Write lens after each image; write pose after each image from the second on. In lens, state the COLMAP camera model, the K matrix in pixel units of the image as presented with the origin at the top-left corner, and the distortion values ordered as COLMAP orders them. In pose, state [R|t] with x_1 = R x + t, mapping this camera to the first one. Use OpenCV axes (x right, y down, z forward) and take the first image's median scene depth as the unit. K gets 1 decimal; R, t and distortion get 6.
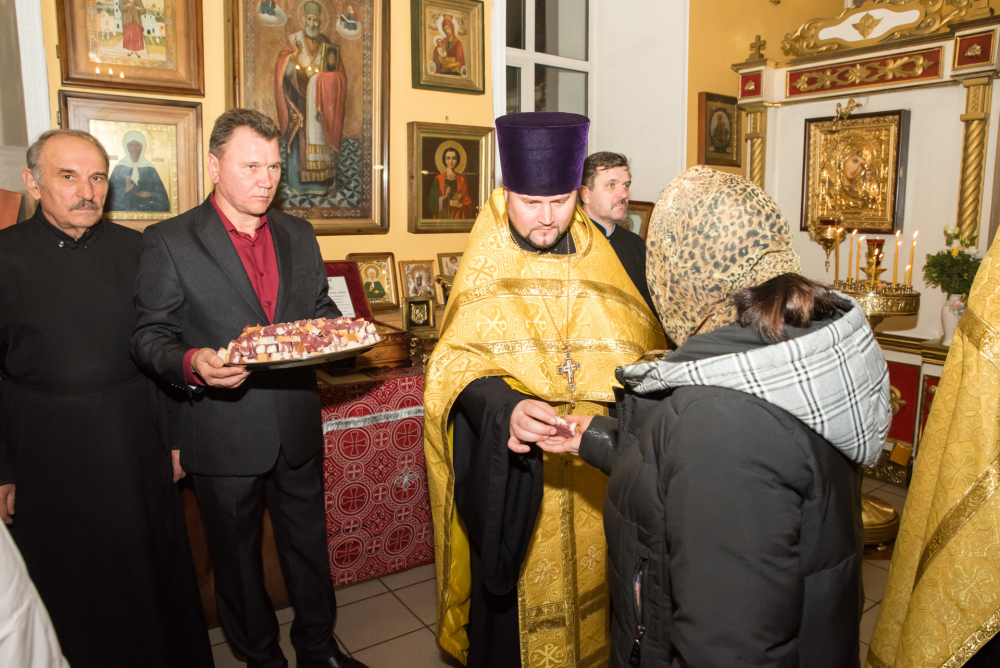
lens RADIAL K [[680.7, 0, 499.1], [0, 680.7, 301.1], [0, 0, 1]] dist [-0.138629, 0.101944]
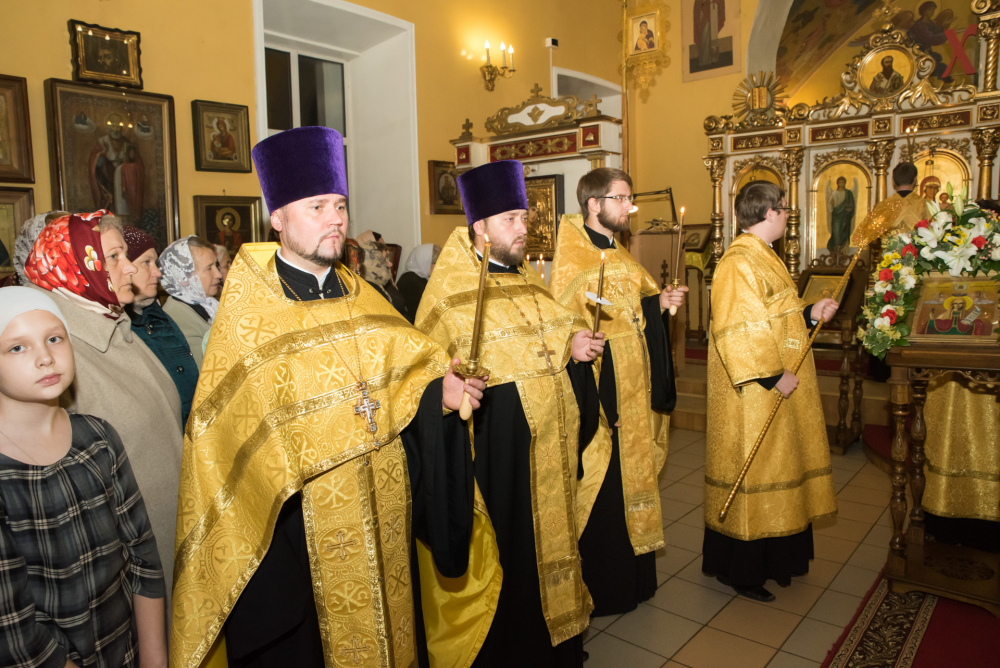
lens RADIAL K [[696.3, 0, 494.8], [0, 696.3, 314.0], [0, 0, 1]] dist [-0.120223, 0.096798]
pose [[0.974529, -0.051110, 0.218360, 0.147032], [0.059123, 0.997790, -0.030319, 0.055647], [-0.216328, 0.042457, 0.975397, -0.480928]]
